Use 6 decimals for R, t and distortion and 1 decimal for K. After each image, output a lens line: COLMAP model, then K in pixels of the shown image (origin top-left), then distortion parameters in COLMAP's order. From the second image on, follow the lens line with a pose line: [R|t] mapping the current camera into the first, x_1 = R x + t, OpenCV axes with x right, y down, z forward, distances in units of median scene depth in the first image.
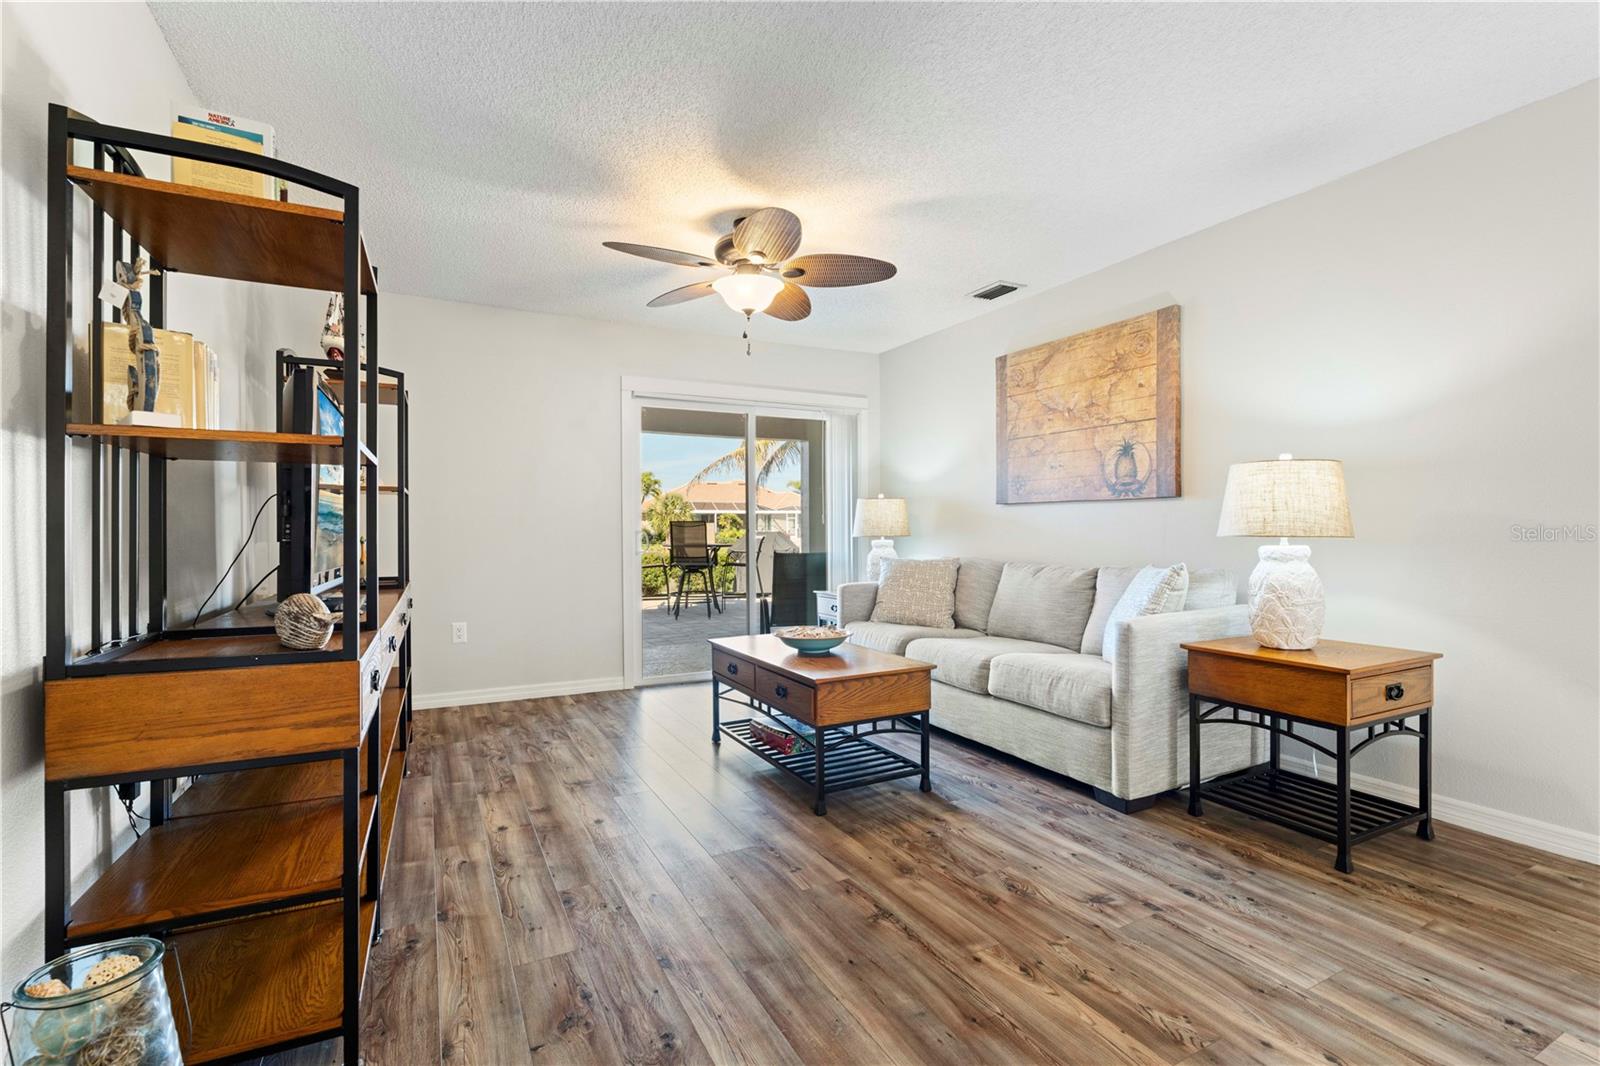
lens RADIAL K [[726.0, 0, 796.3], [0, 726.0, 528.5], [0, 0, 1]] dist [-0.008356, 0.003006]
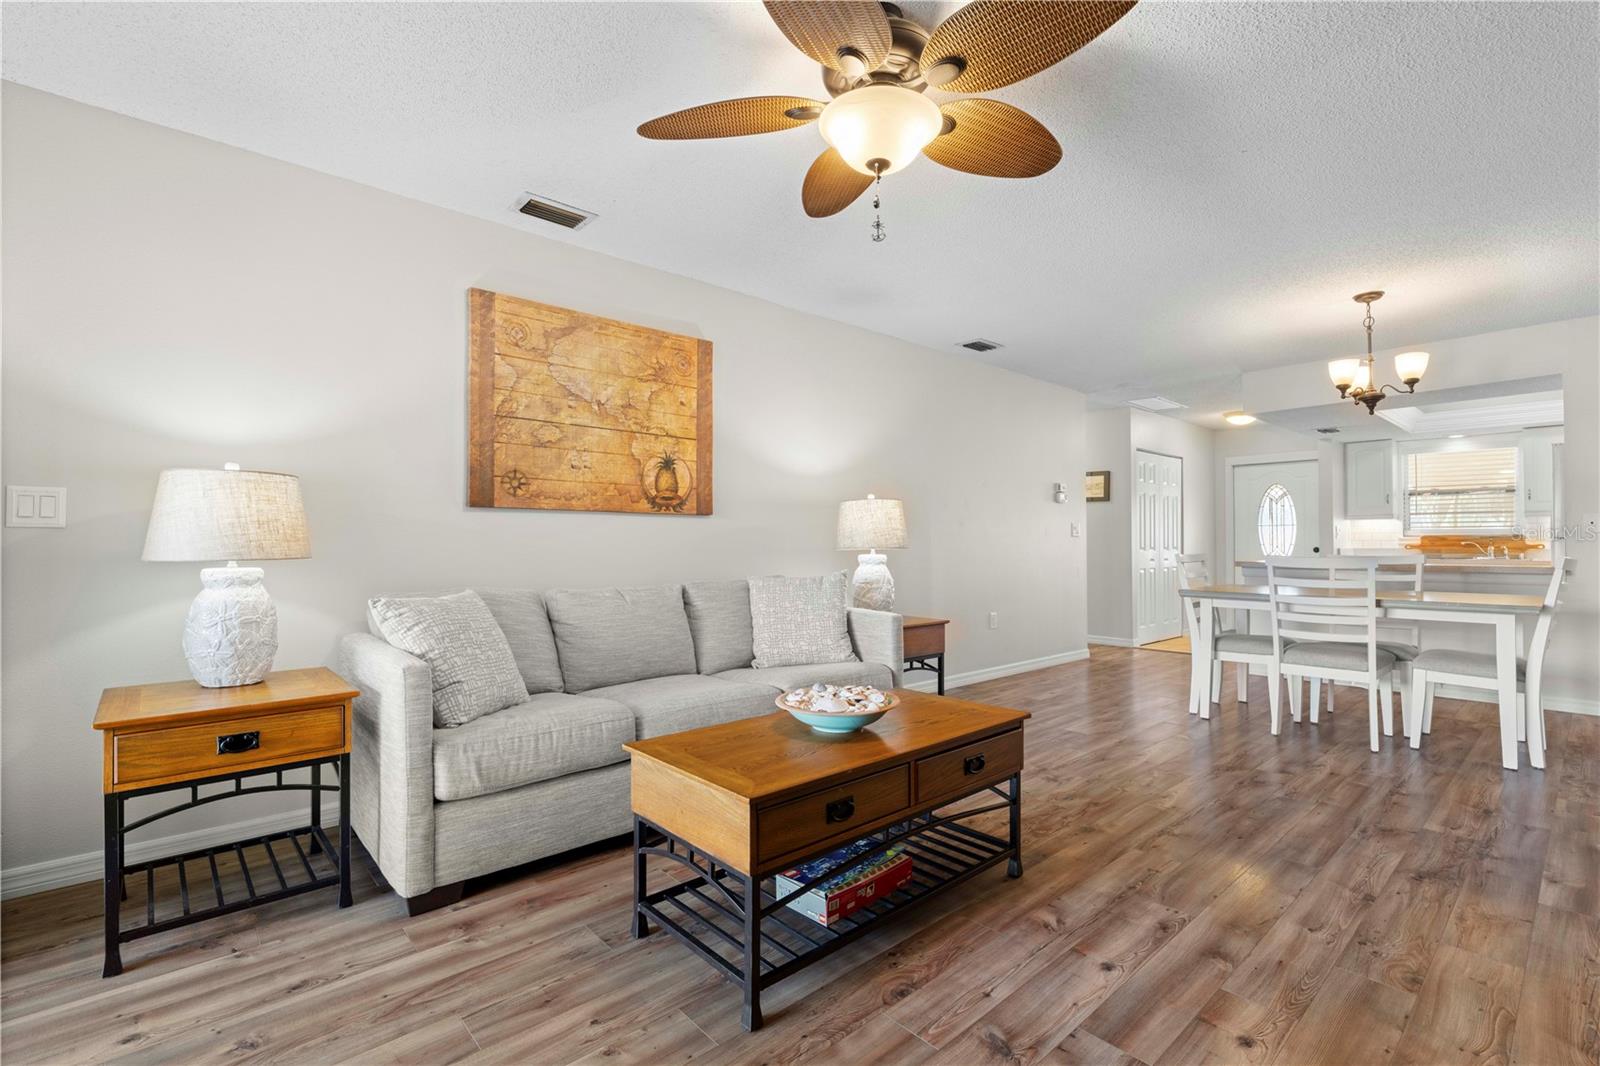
lens RADIAL K [[726.0, 0, 799.7], [0, 726.0, 531.1], [0, 0, 1]] dist [-0.008356, 0.003006]
pose [[-0.251936, 0.024991, 0.967421, -0.584372], [0.003959, 0.999685, -0.024794, 0.009136], [-0.967736, -0.002416, -0.251956, 1.160260]]
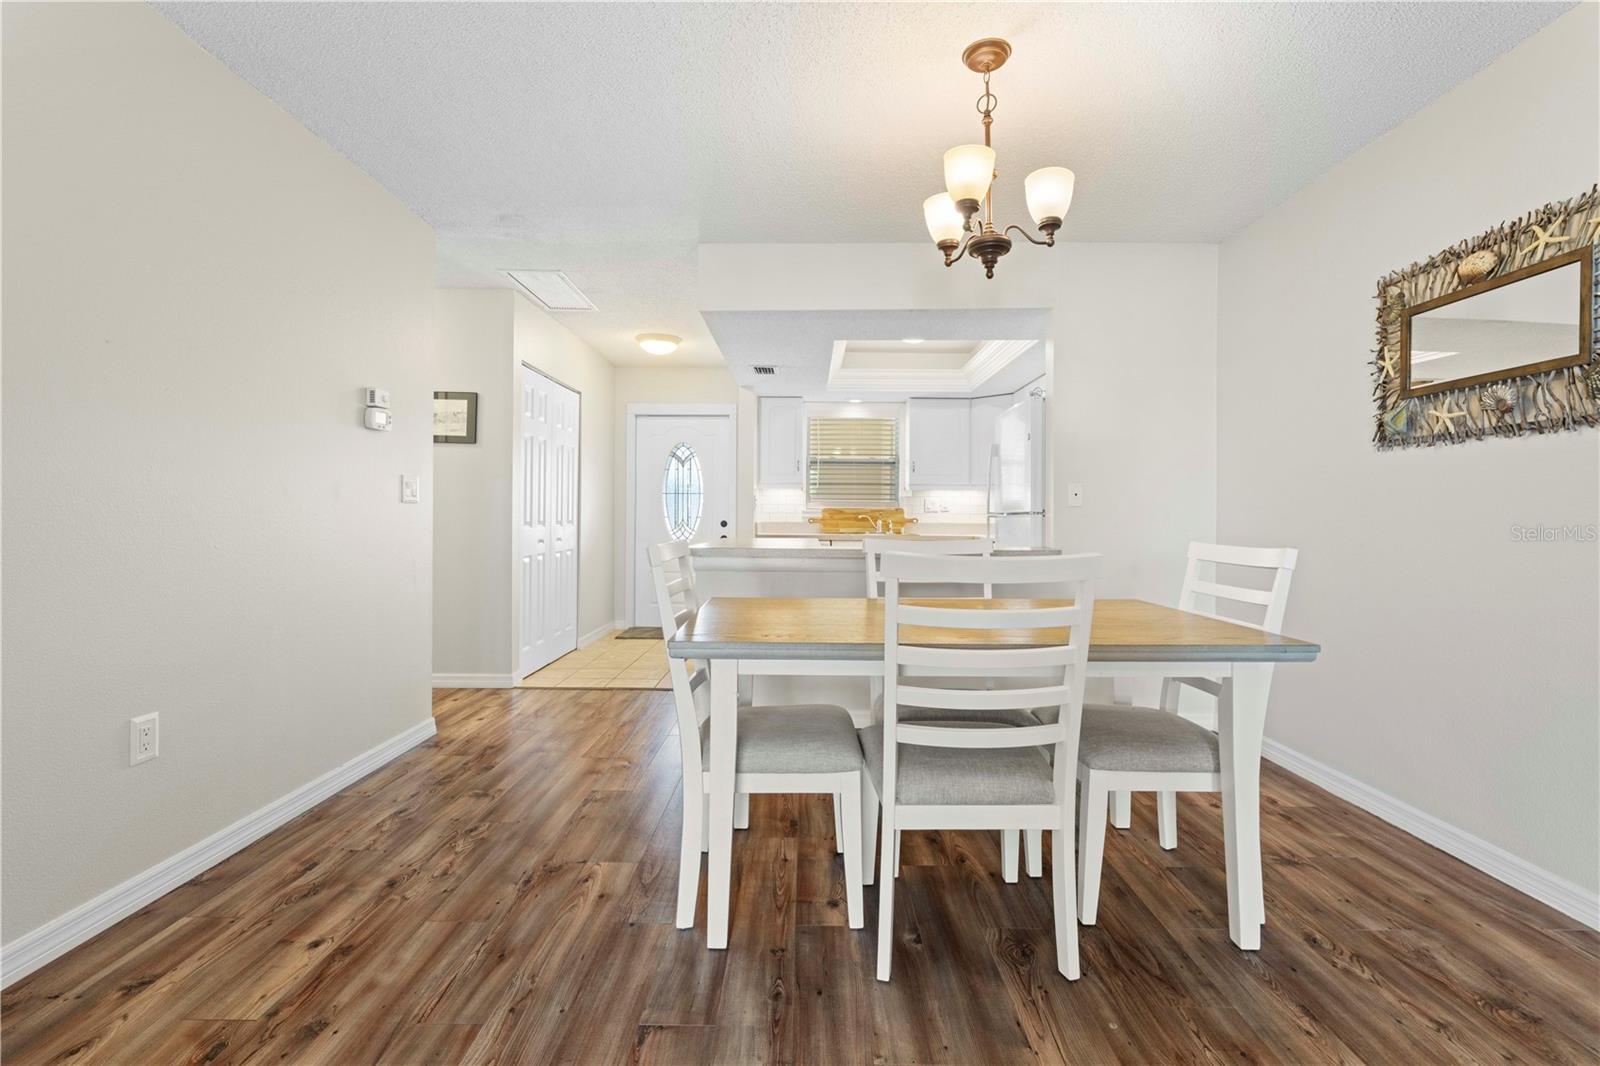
lens RADIAL K [[726.0, 0, 803.8], [0, 726.0, 512.1], [0, 0, 1]] dist [-0.008356, 0.003006]
pose [[-0.887152, 0.005996, 0.461438, 0.171899], [0.003692, 0.999976, -0.005897, -0.000949], [-0.461463, -0.003528, -0.887153, 0.588482]]
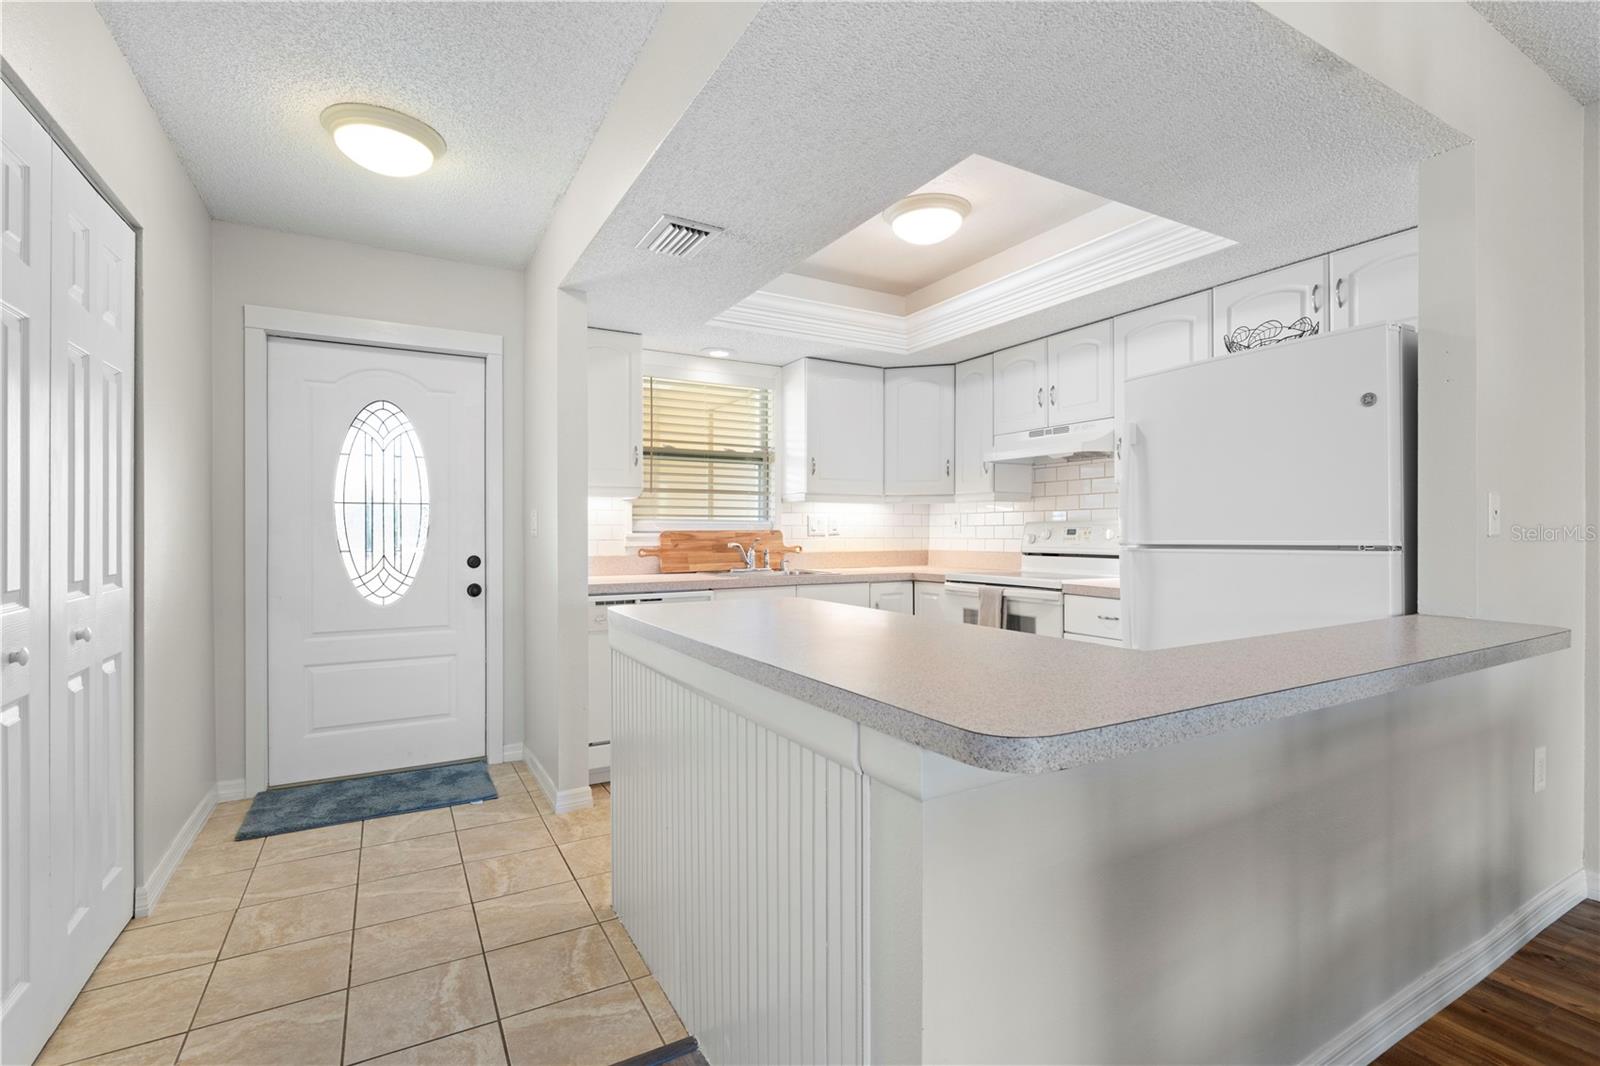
lens RADIAL K [[726.0, 0, 800.4], [0, 726.0, 531.6], [0, 0, 1]] dist [-0.008356, 0.003006]
pose [[-0.999030, 0.011167, -0.042606, 0.863636], [0.010998, 0.999931, 0.004193, -0.024643], [0.042650, 0.003720, -0.999083, -0.016168]]
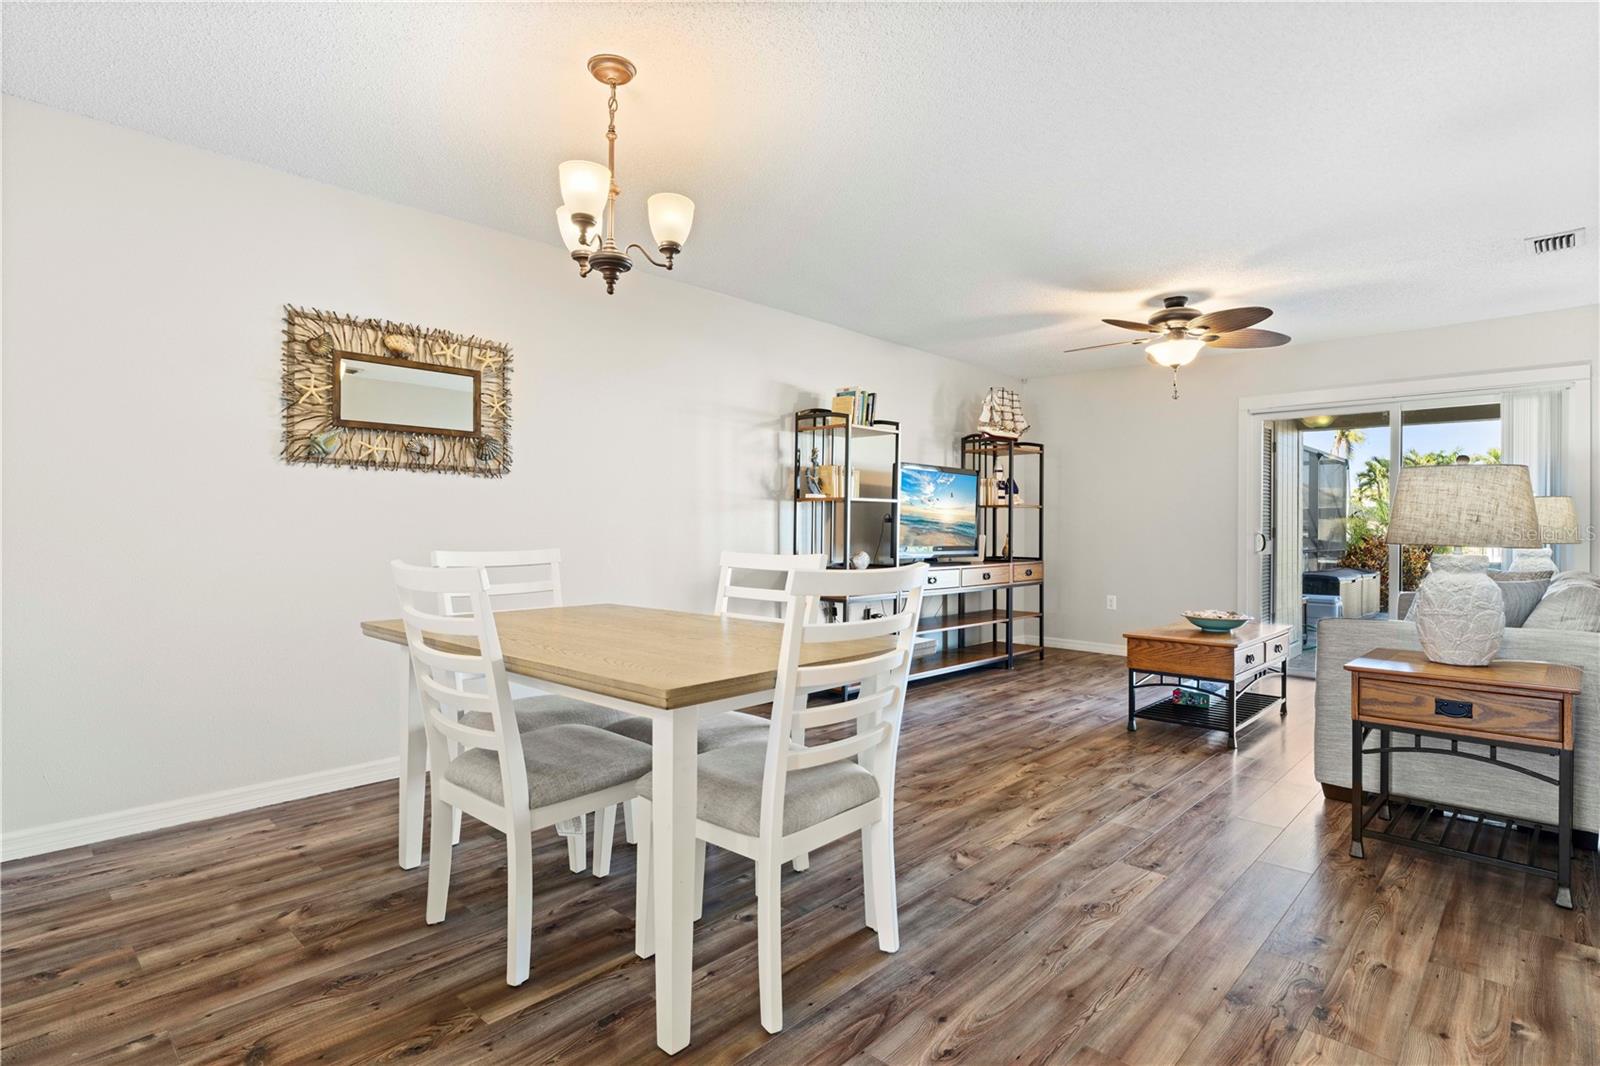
lens RADIAL K [[797.4, 0, 799.7], [0, 797.4, 533.8], [0, 0, 1]] dist [-0.005414, 0.000657]
pose [[0.328326, 0.018164, -0.944390, 1.032326], [-0.011052, 0.999821, 0.015388, -0.008877], [0.944500, 0.005386, 0.328468, -0.111339]]
